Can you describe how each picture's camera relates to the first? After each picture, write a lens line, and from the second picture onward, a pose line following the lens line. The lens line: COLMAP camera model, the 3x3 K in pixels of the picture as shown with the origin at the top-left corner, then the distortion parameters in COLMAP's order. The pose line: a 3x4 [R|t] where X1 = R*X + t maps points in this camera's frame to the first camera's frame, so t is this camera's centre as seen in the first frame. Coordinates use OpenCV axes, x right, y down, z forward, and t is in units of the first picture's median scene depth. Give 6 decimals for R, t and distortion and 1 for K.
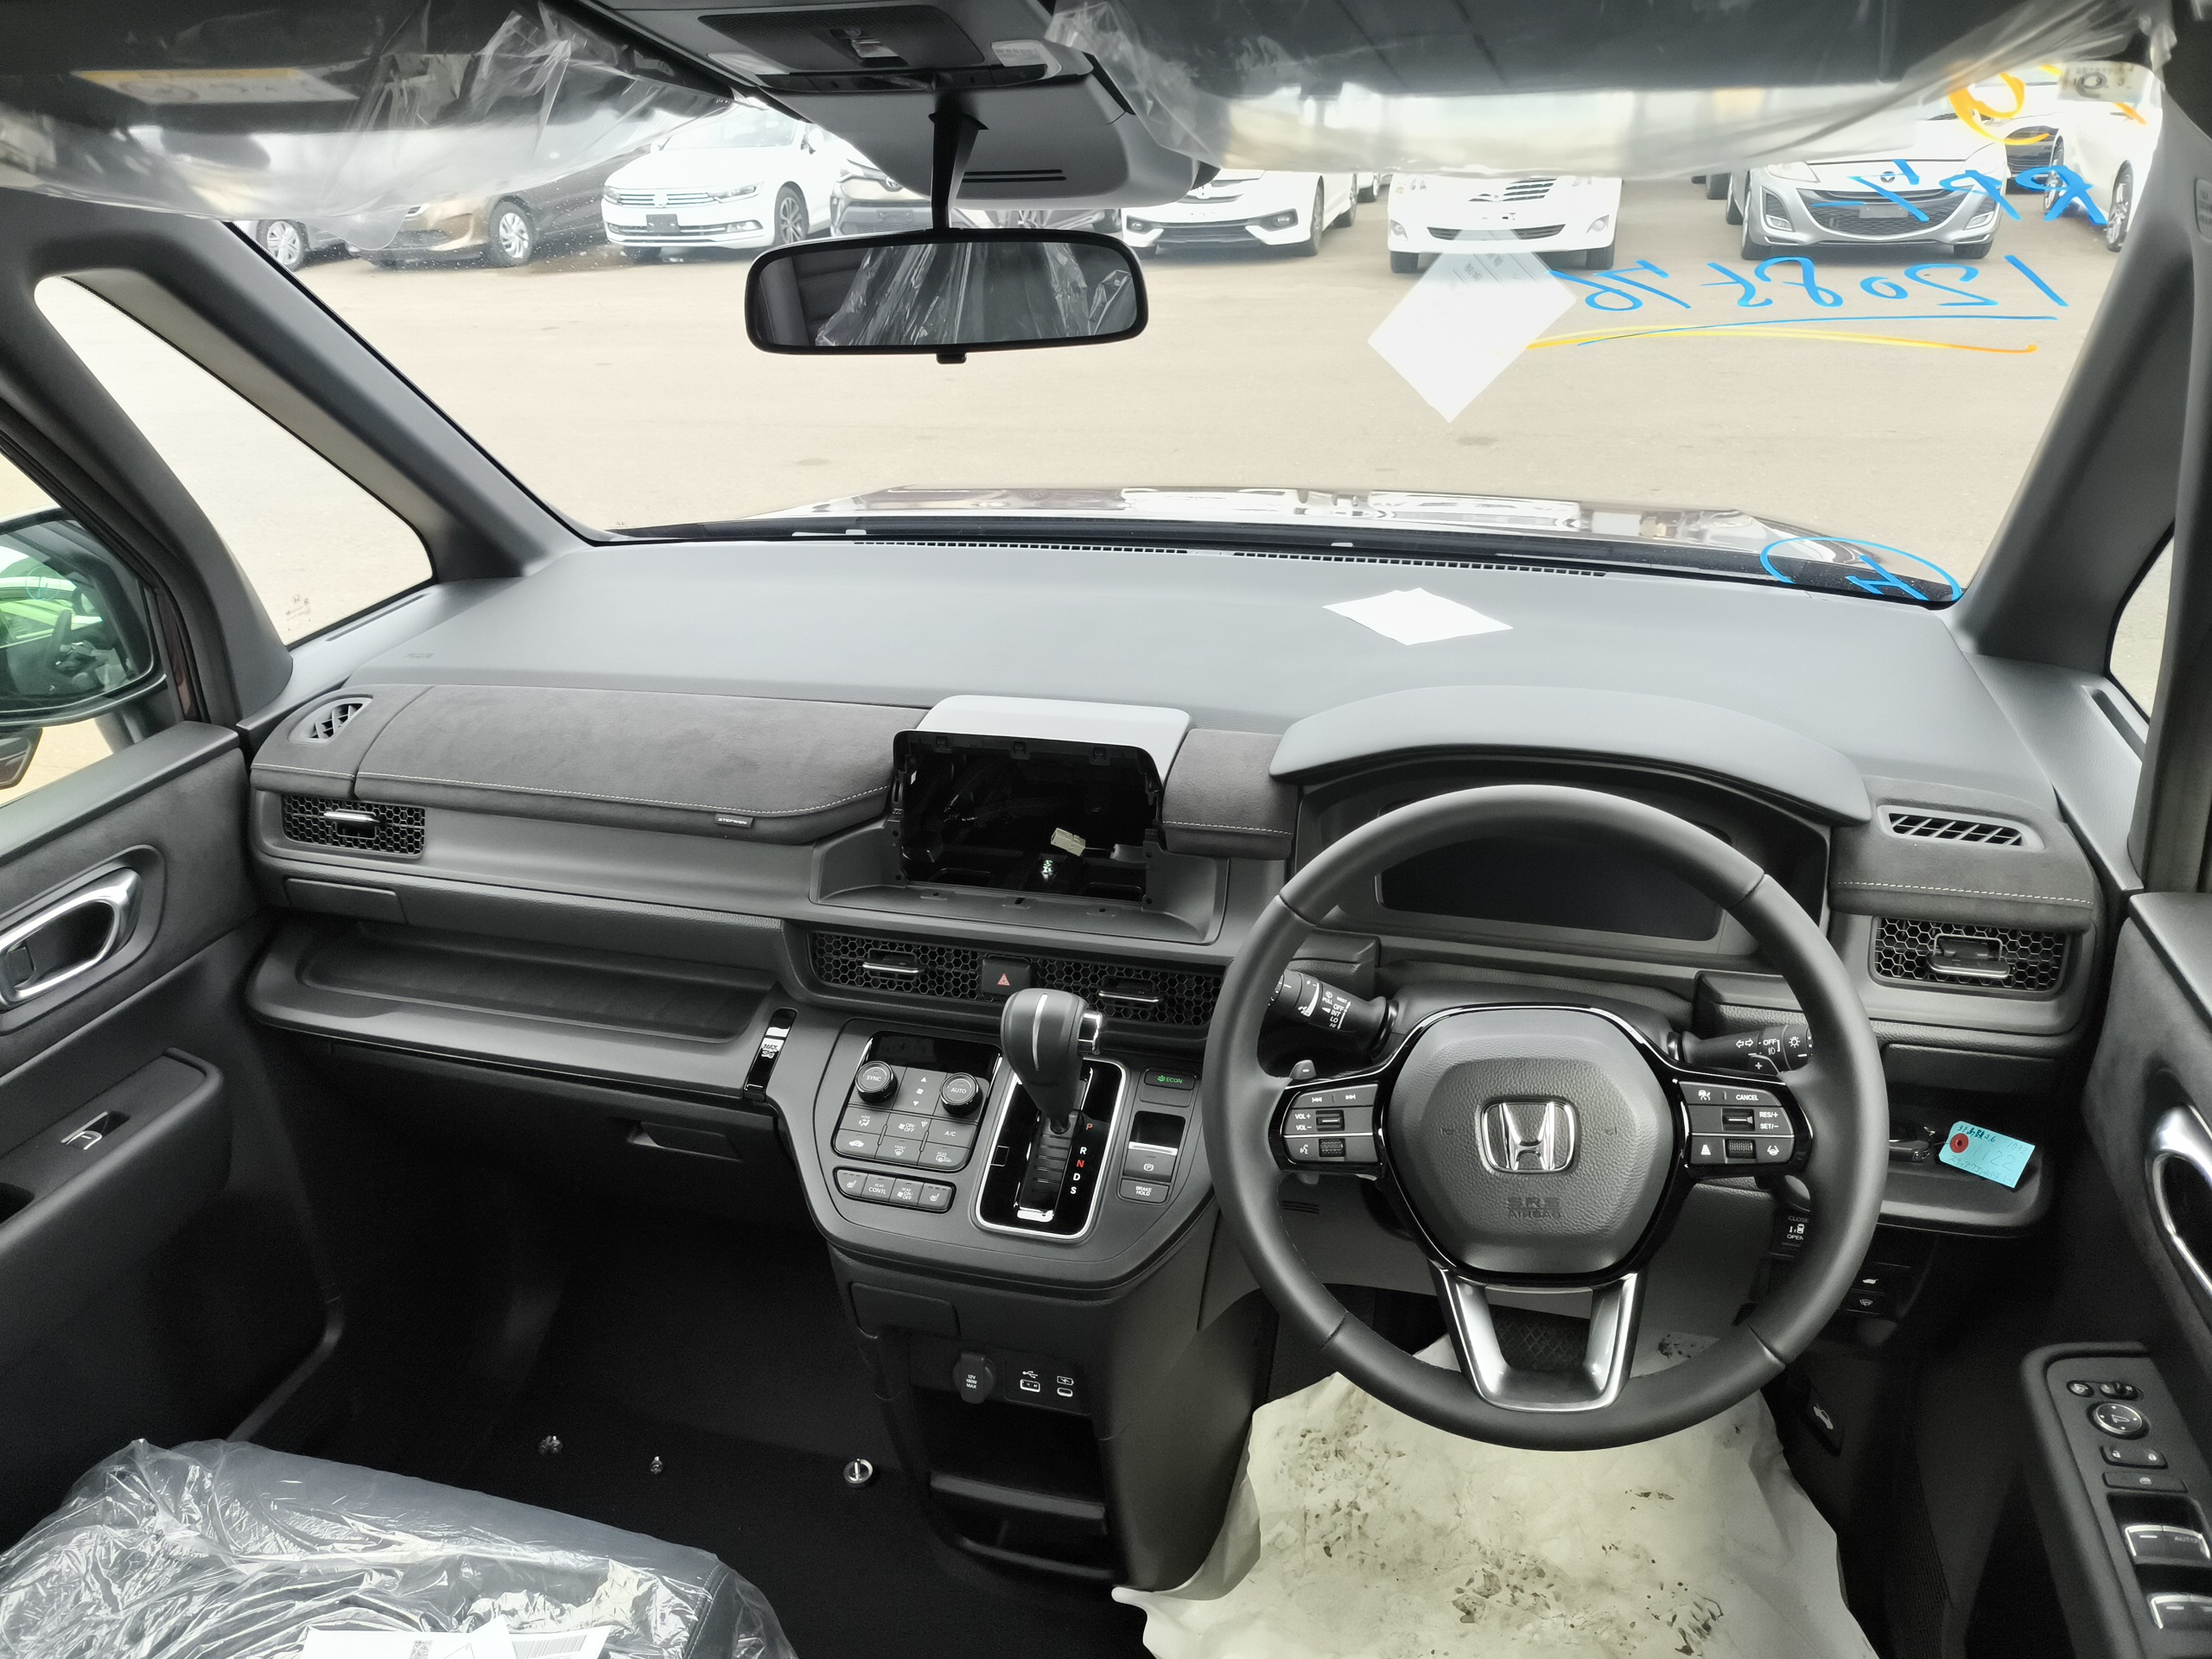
lens RADIAL K [[1703.5, 0, 1105.0], [0, 1703.5, 864.2], [0, 0, 1]] dist [0.061572, -0.097230]
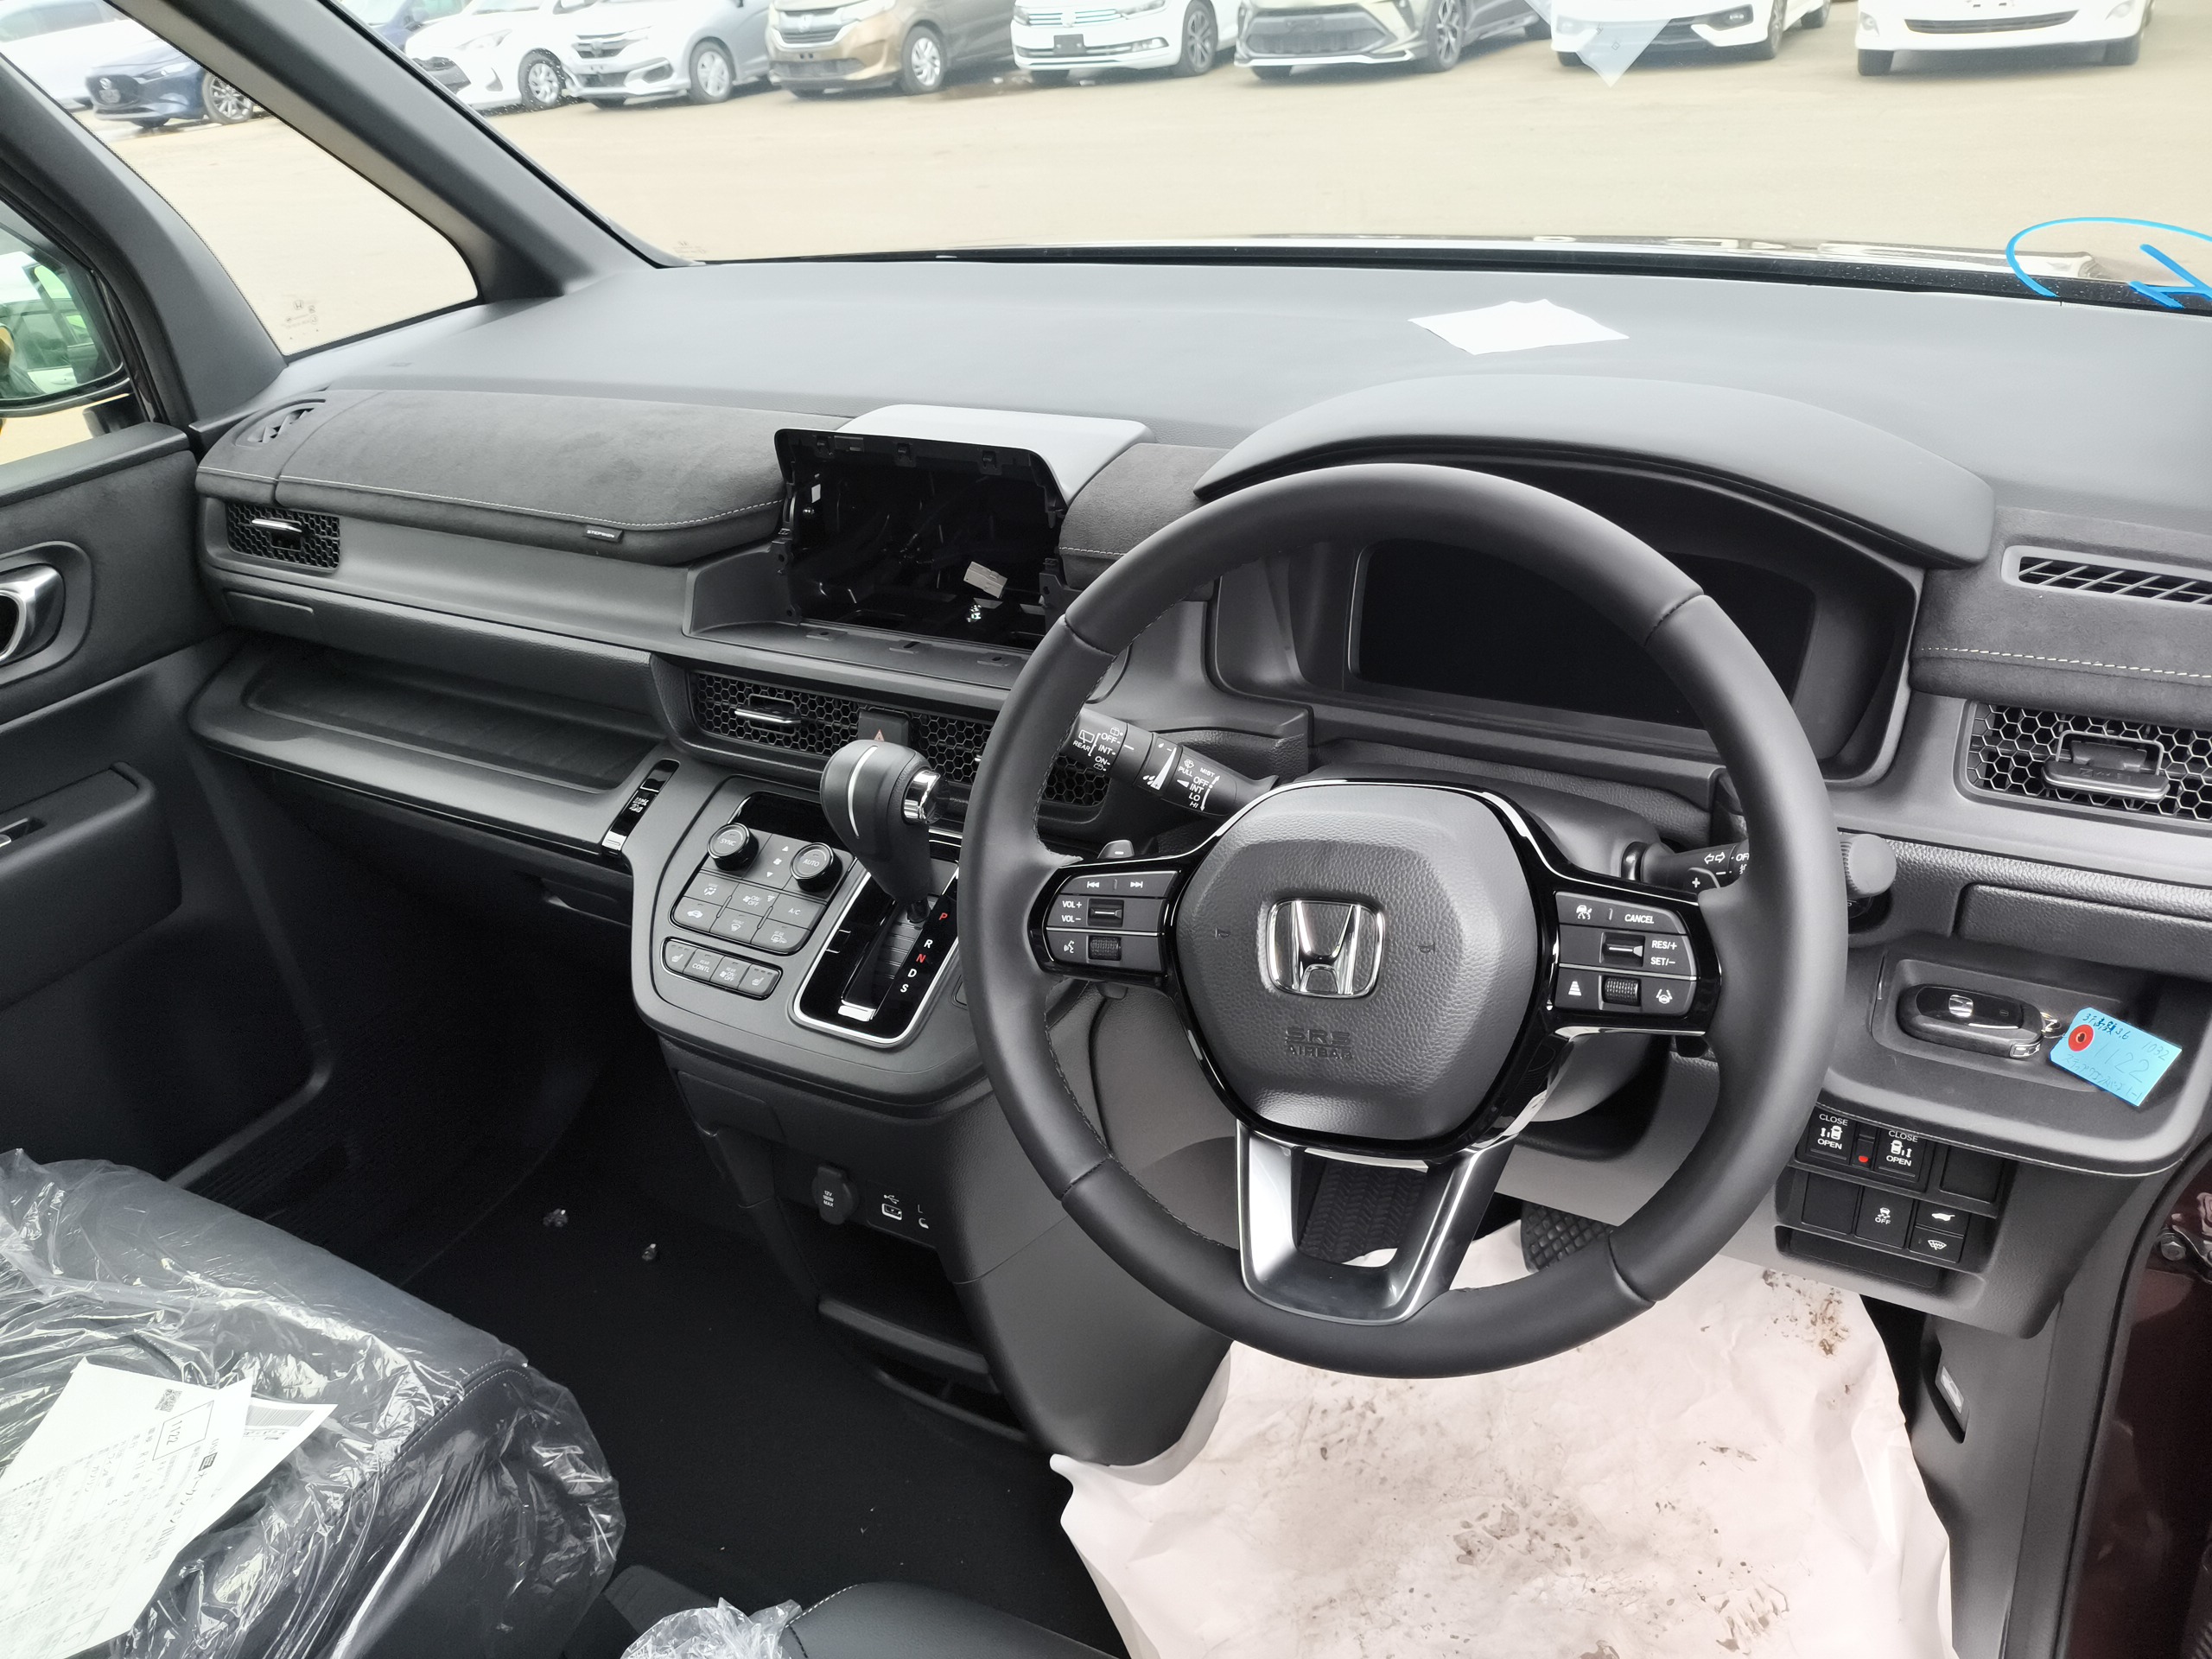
lens RADIAL K [[1677.4, 0, 1117.2], [0, 1677.4, 879.6], [0, 0, 1]] dist [0.114508, -0.191687]
pose [[0.969637, 0.081222, -0.230667, 0.247912], [-0.060735, 0.993663, 0.094578, 0.051752], [0.236887, -0.077697, 0.968426, 0.219173]]
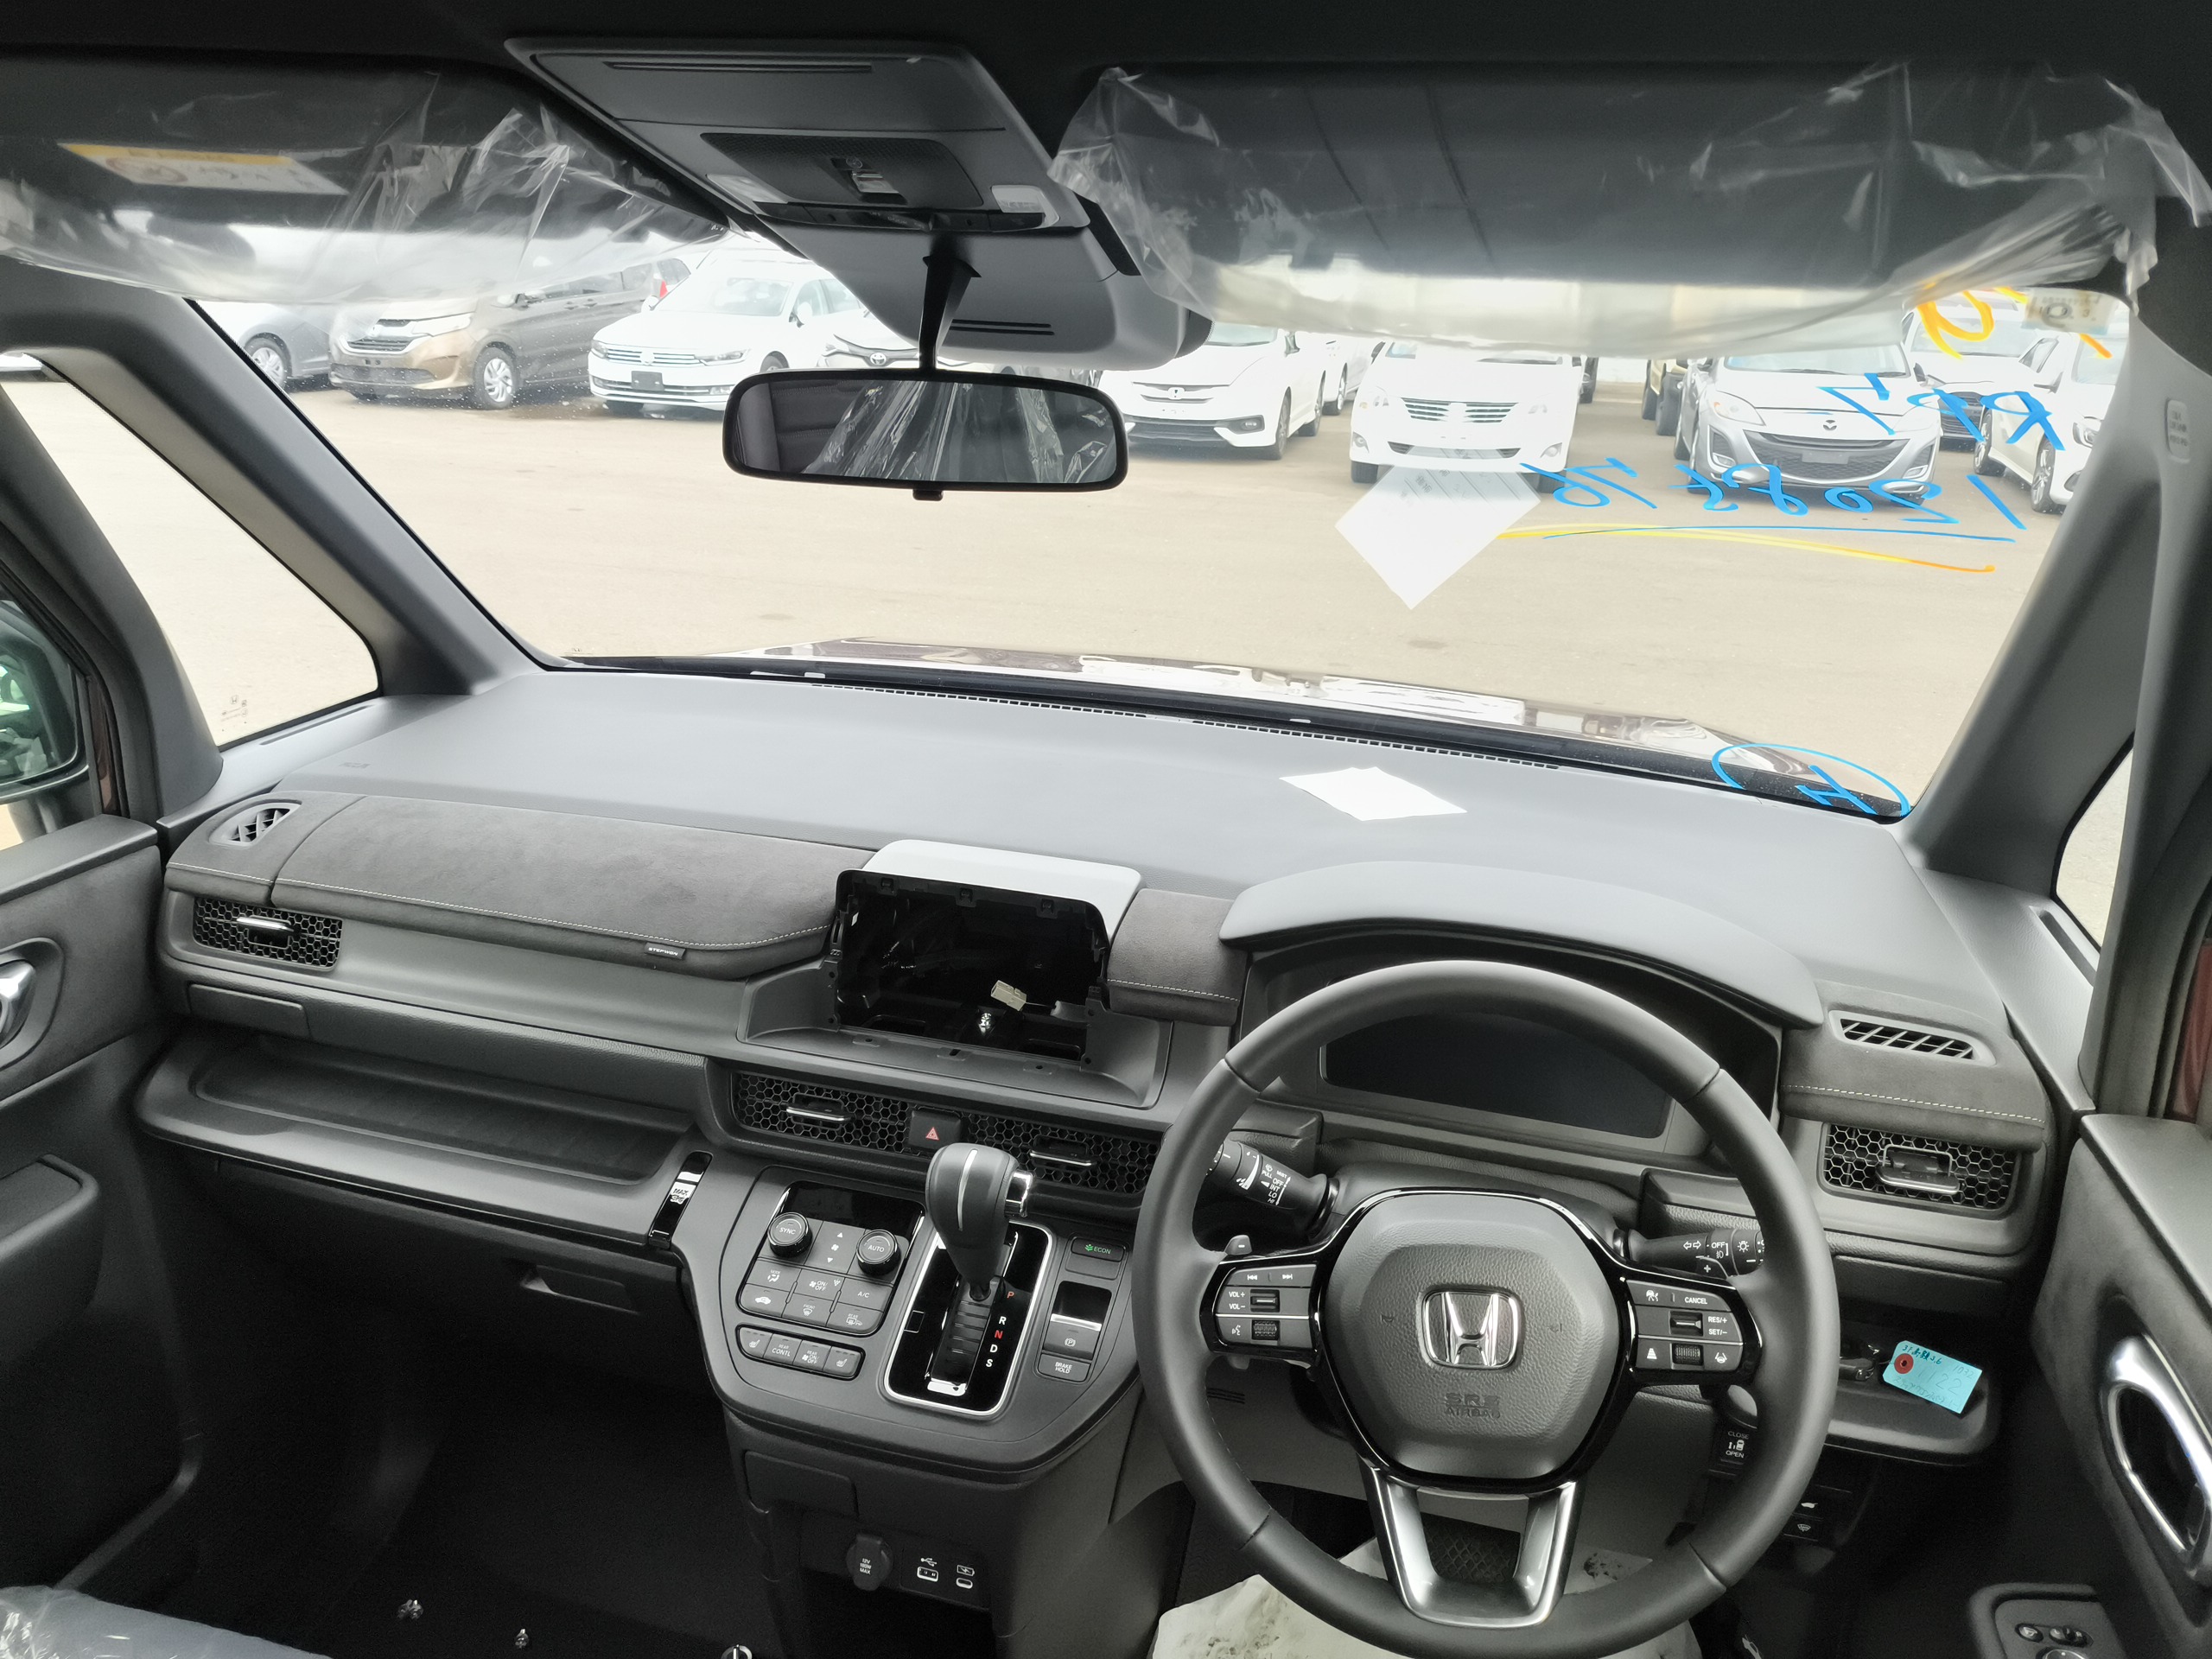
lens RADIAL K [[1703.5, 0, 1105.0], [0, 1703.5, 864.2], [0, 0, 1]] dist [0.061572, -0.097230]
pose [[0.997235, 0.066488, 0.033207, -0.004118], [-0.062746, 0.992676, -0.103230, 0.009787], [-0.039827, 0.100861, 0.994103, 0.022609]]
